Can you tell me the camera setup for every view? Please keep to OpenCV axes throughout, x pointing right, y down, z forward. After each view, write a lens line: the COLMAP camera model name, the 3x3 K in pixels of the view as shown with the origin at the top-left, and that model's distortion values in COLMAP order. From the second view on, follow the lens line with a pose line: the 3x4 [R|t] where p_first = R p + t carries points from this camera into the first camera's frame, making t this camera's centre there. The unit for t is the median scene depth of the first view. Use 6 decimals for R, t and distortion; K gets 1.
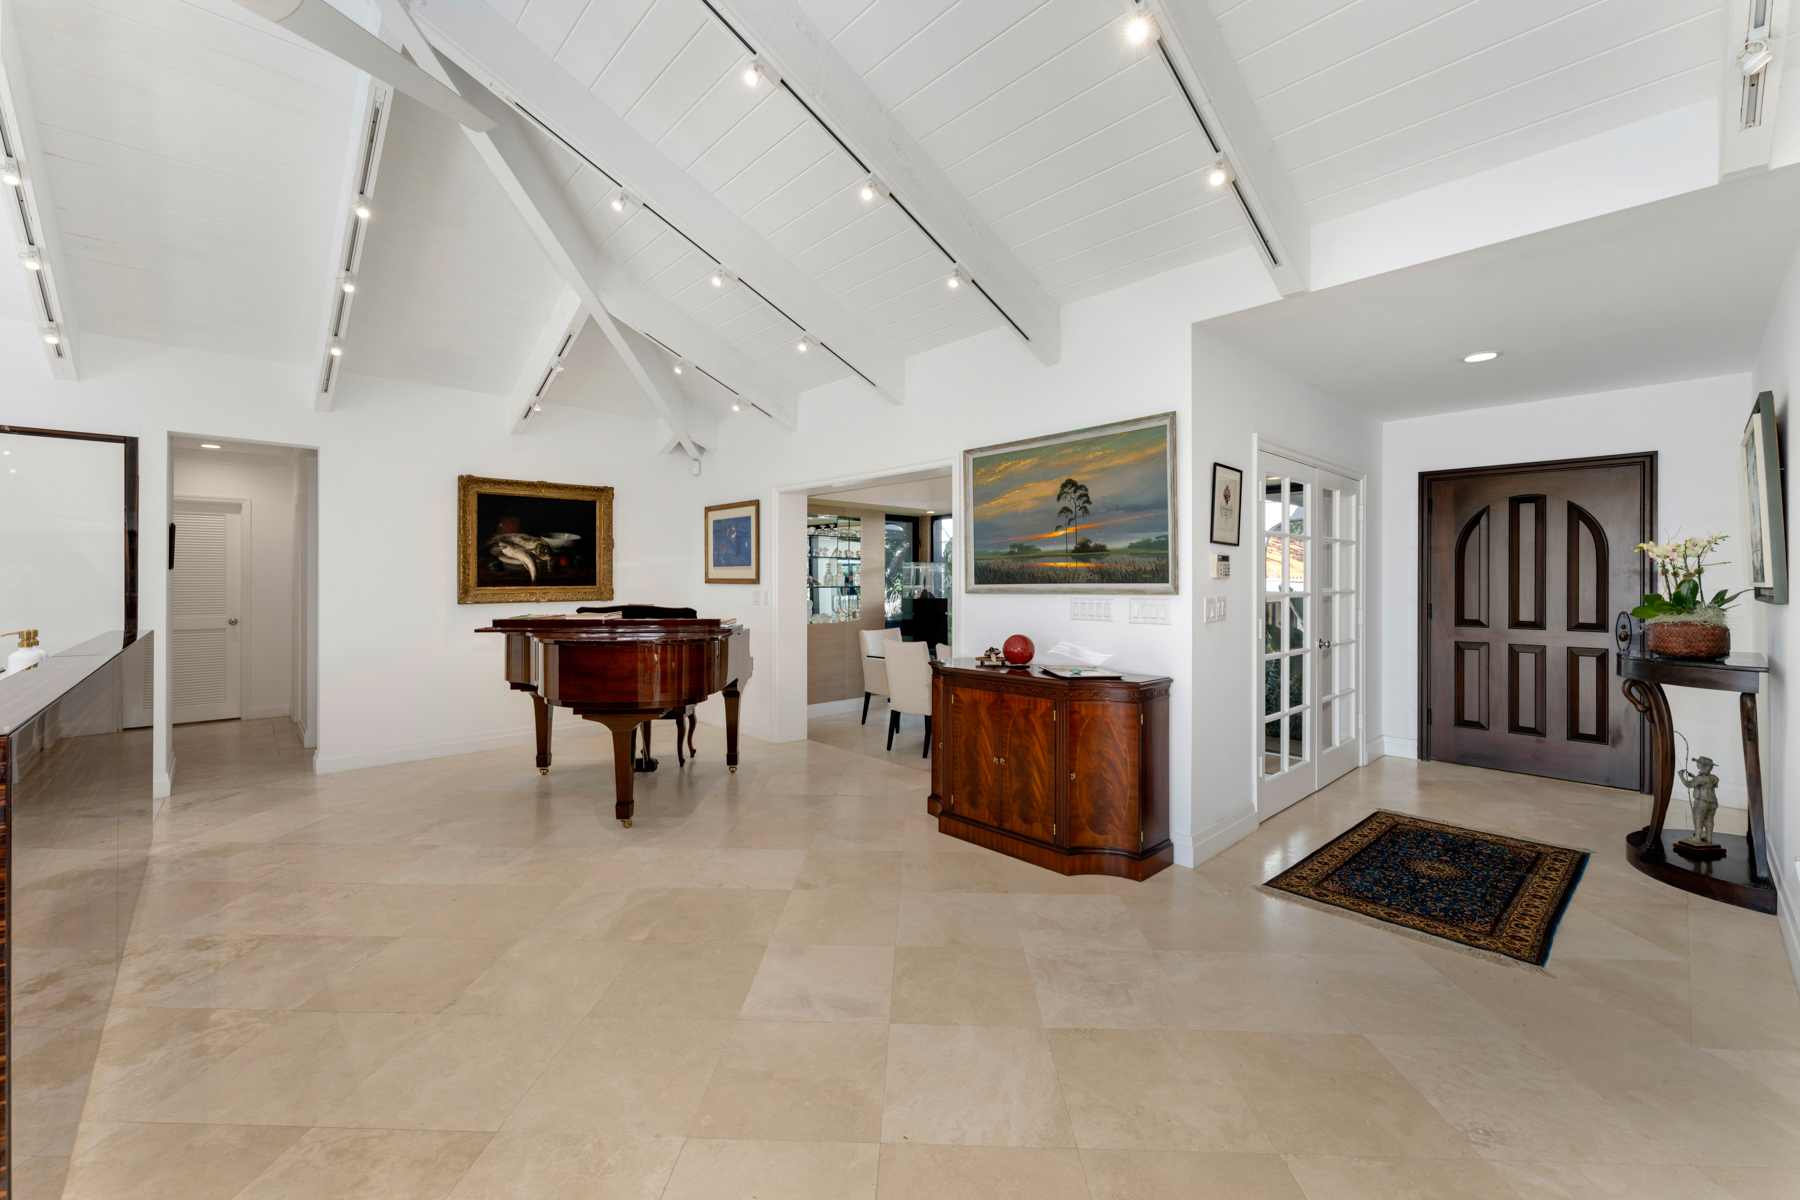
lens RADIAL K [[729.3, 0, 898.5], [0, 729.3, 579.1], [0, 0, 1]] dist [0.000050, -0.000223]
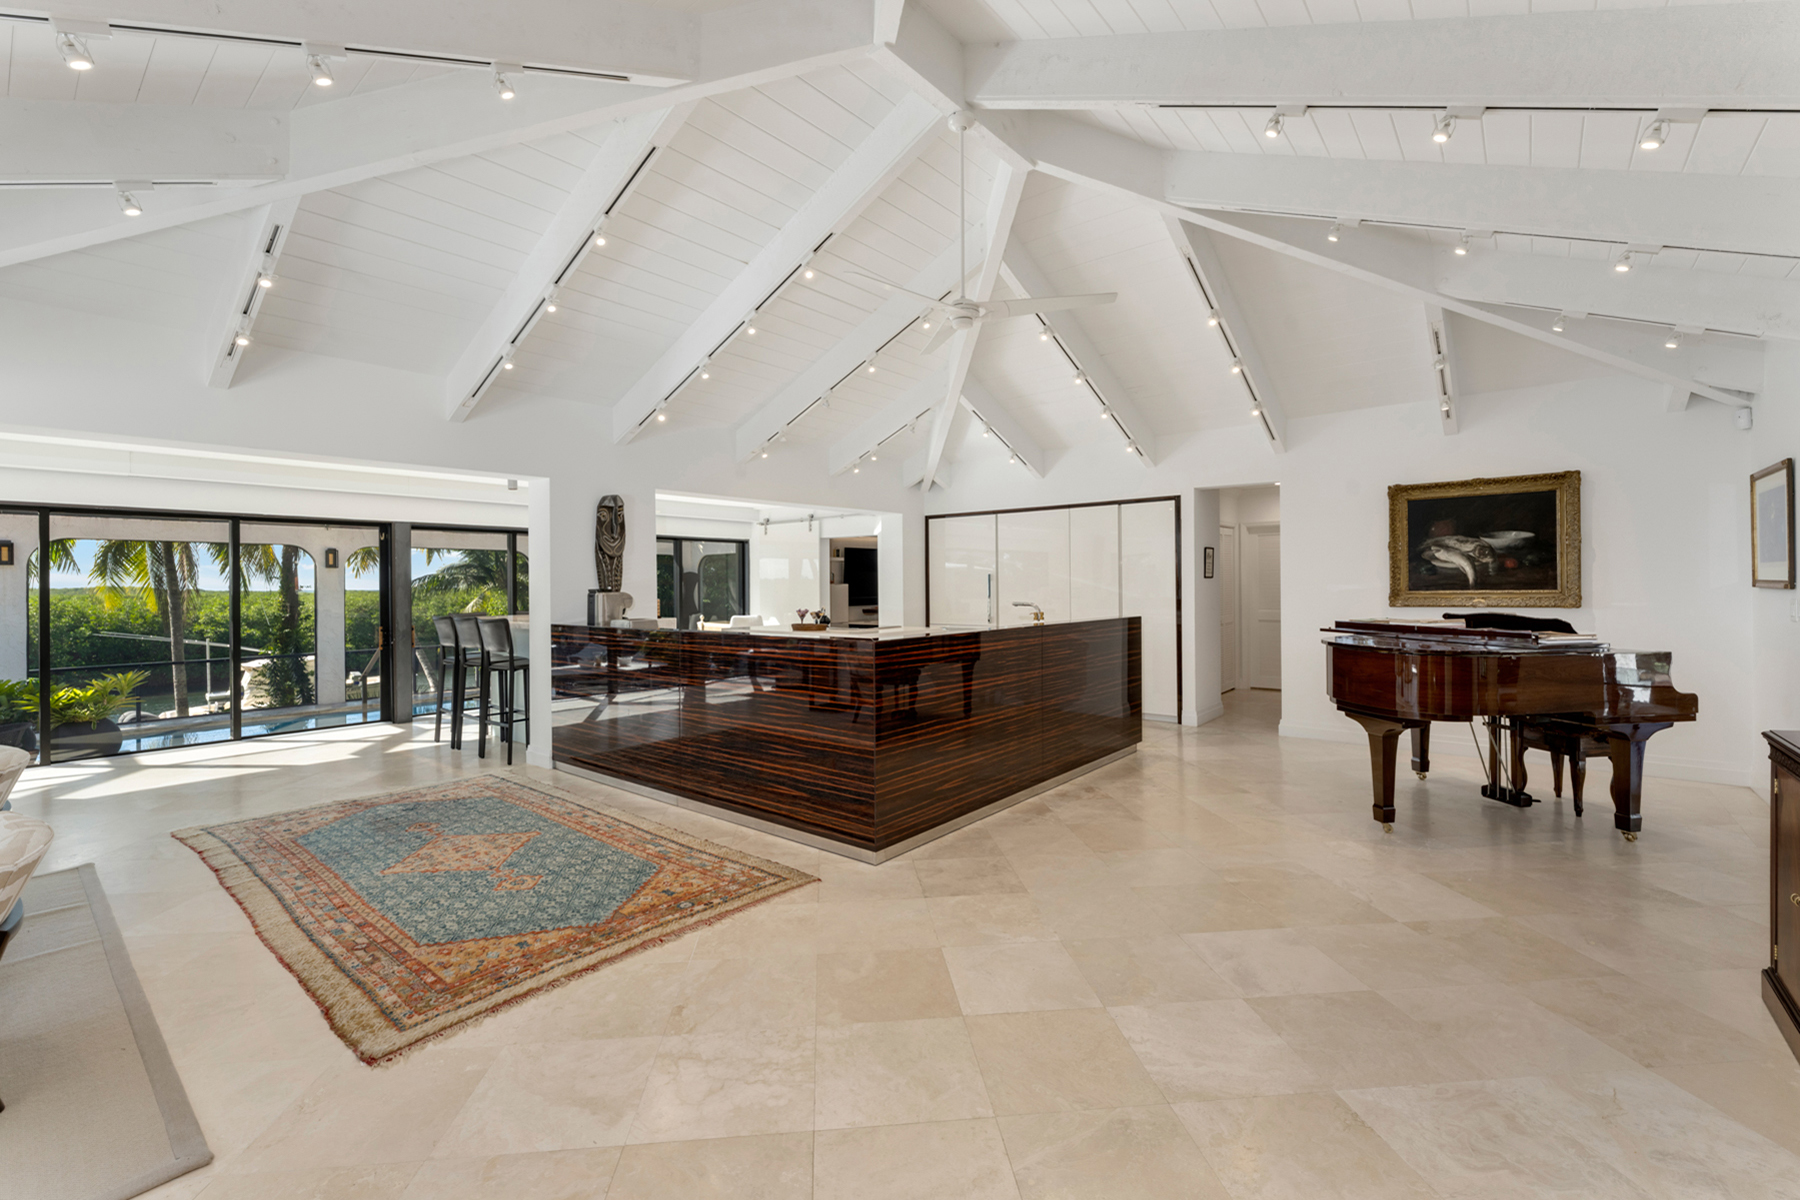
lens RADIAL K [[763.3, 0, 892.4], [0, 763.3, 585.1], [0, 0, 1]] dist [0.000909, -0.000082]
pose [[0.131227, 0.001866, -0.991351, 0.488794], [0.010881, 0.999935, 0.003323, -0.010600], [0.991293, -0.011223, 0.131198, 0.154481]]
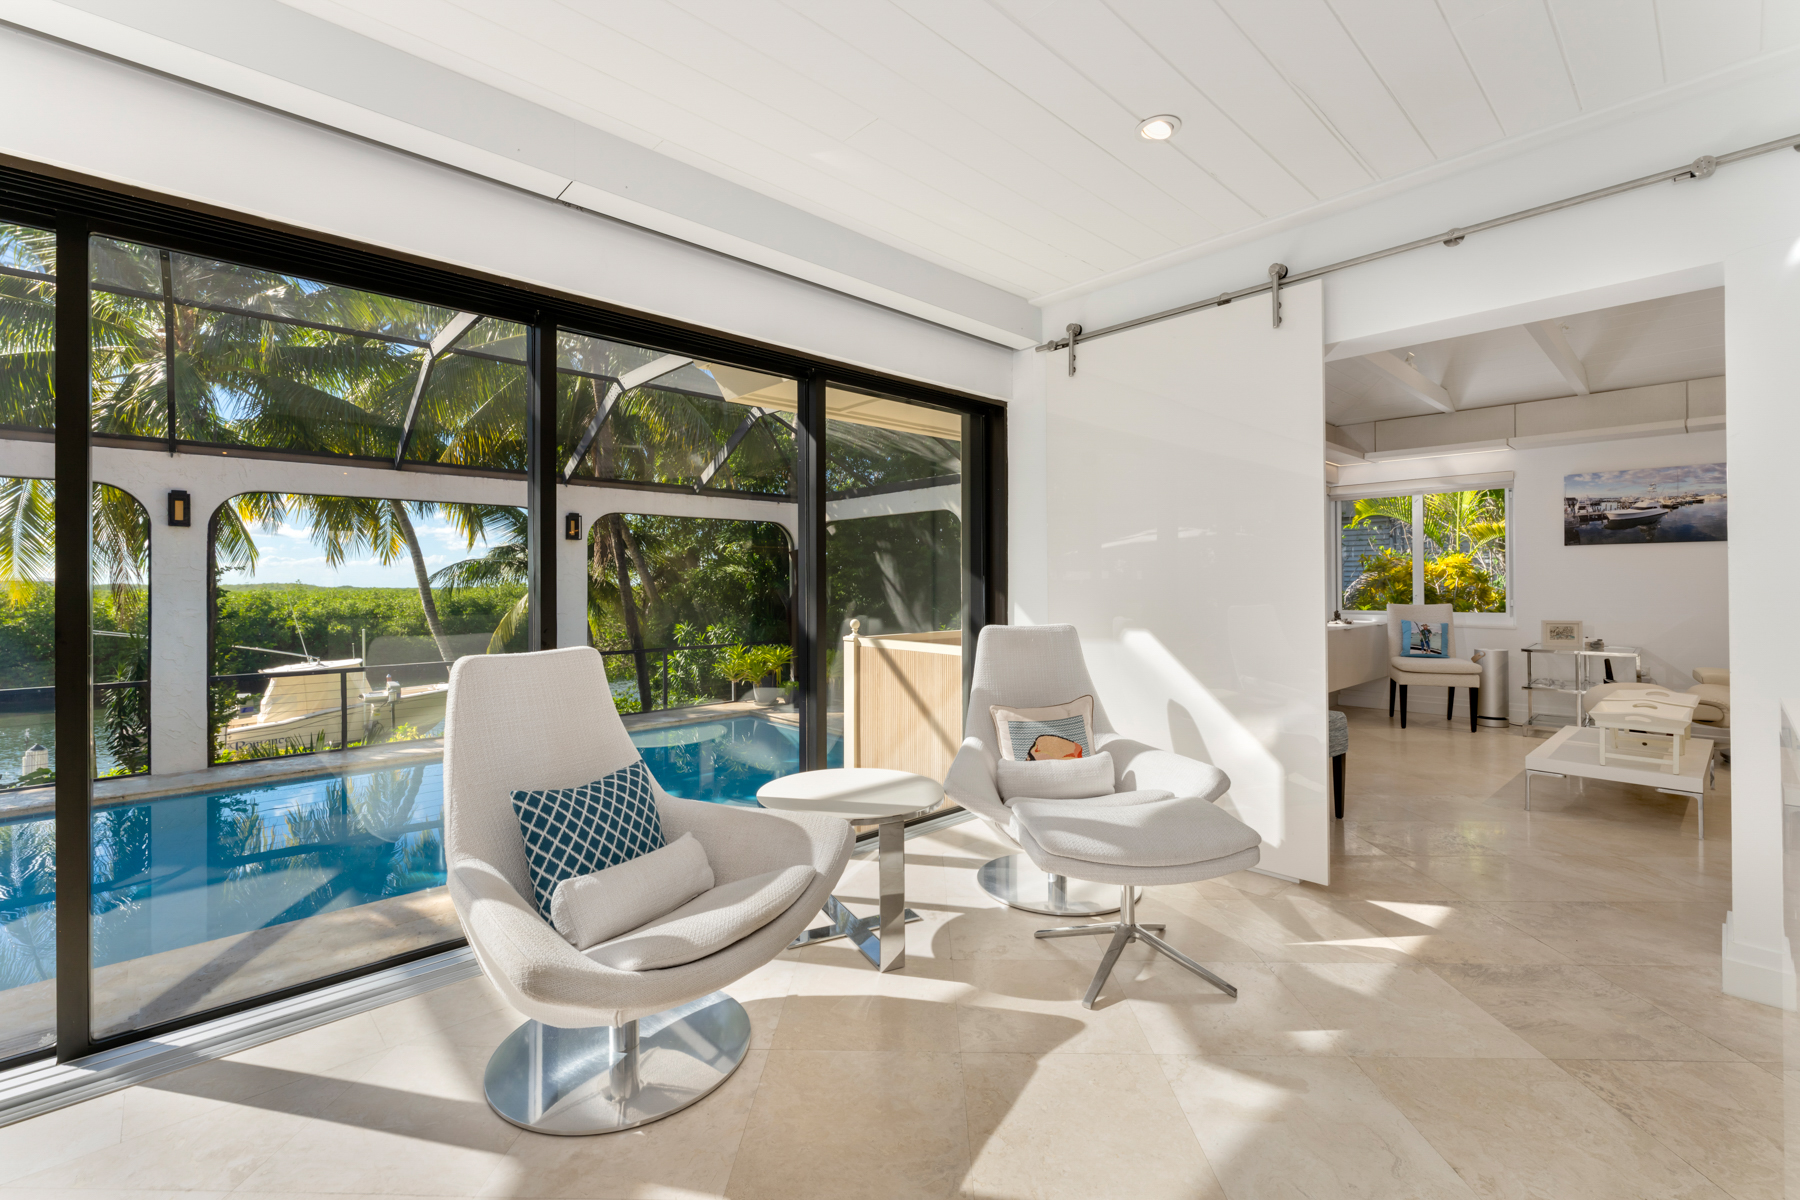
lens RADIAL K [[763.3, 0, 892.4], [0, 763.3, 585.1], [0, 0, 1]] dist [0.000909, -0.000082]
pose [[0.008589, 0.002149, -0.999961, -1.125196], [0.007737, 0.999968, 0.002216, 0.046009], [0.999933, -0.007756, 0.008573, -0.109902]]
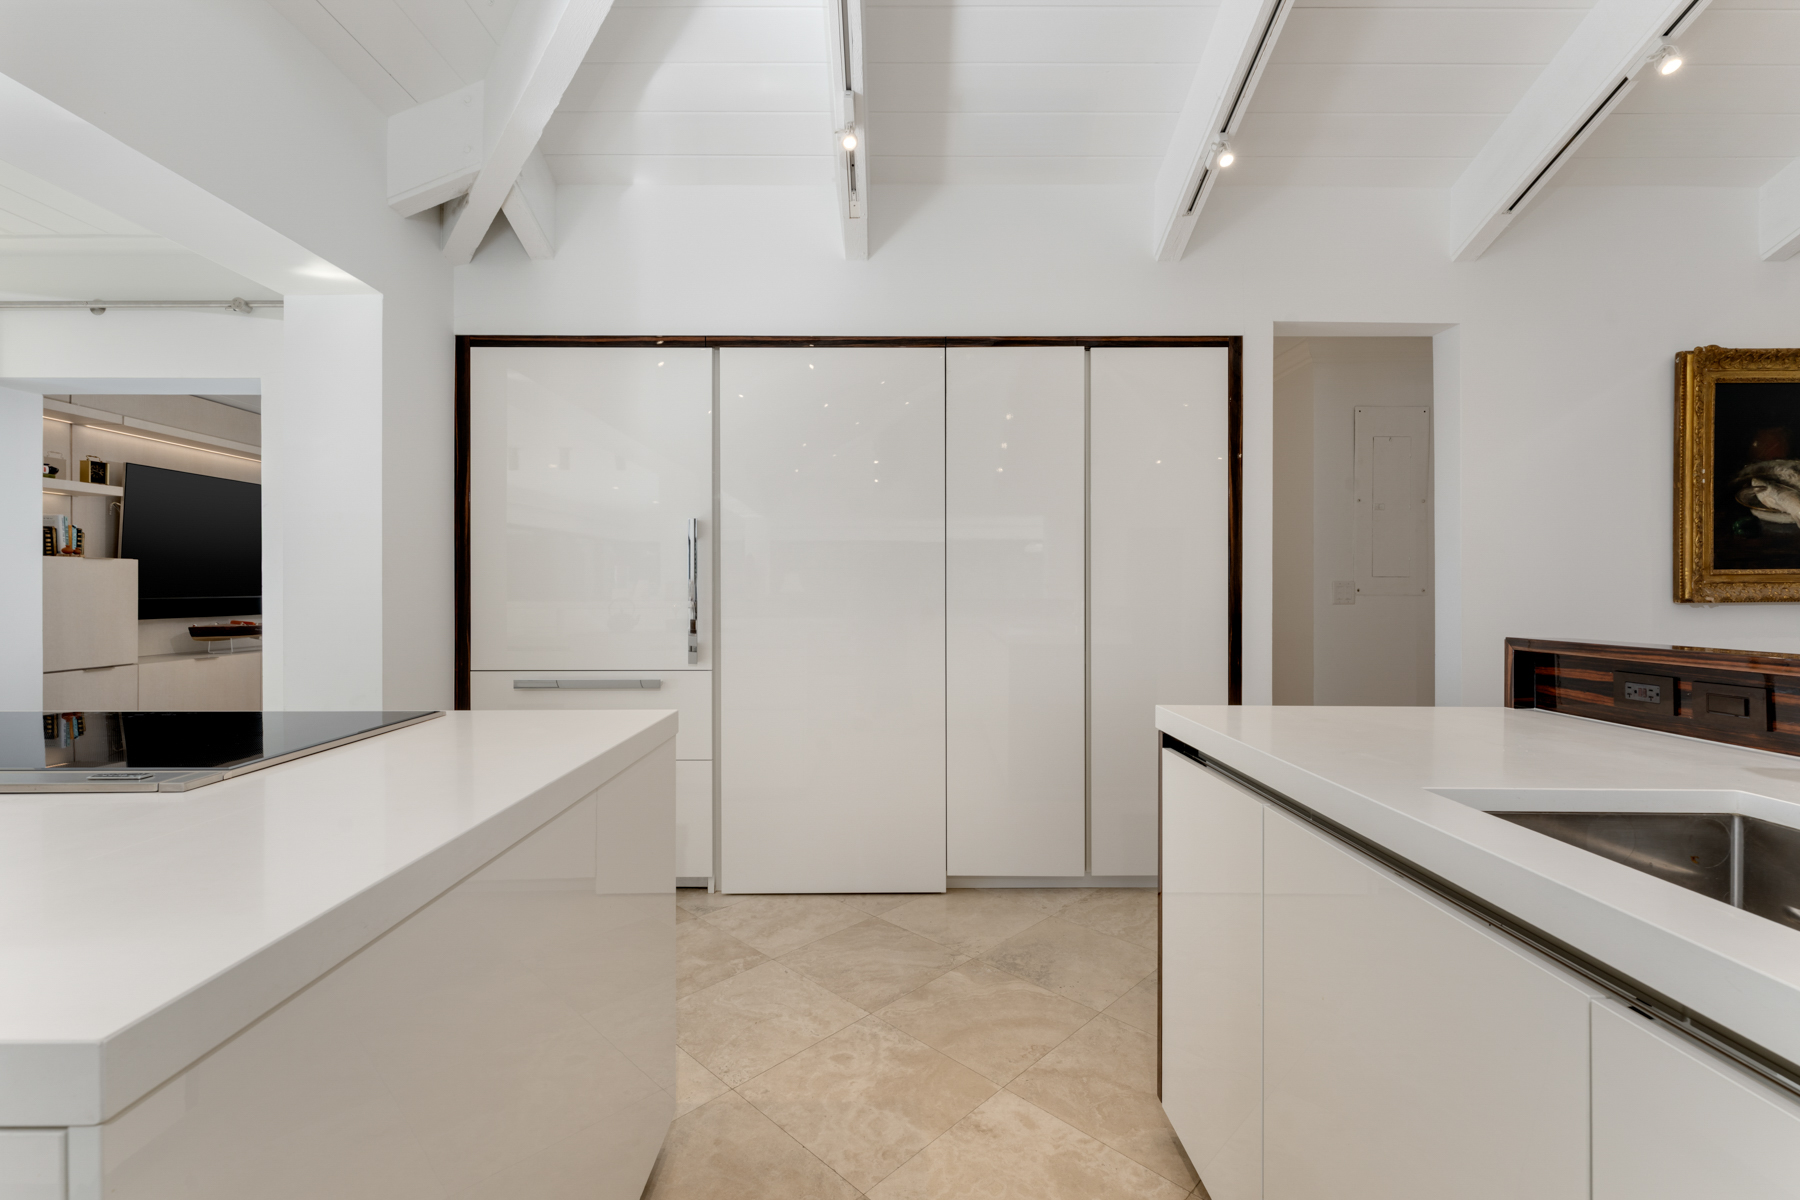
lens RADIAL K [[763.3, 0, 892.4], [0, 763.3, 585.1], [0, 0, 1]] dist [0.000909, -0.000082]
pose [[0.741989, -0.001478, -0.670411, -0.778525], [0.000717, 0.999999, -0.001411, 0.027082], [0.670412, 0.000567, 0.741989, 0.272603]]
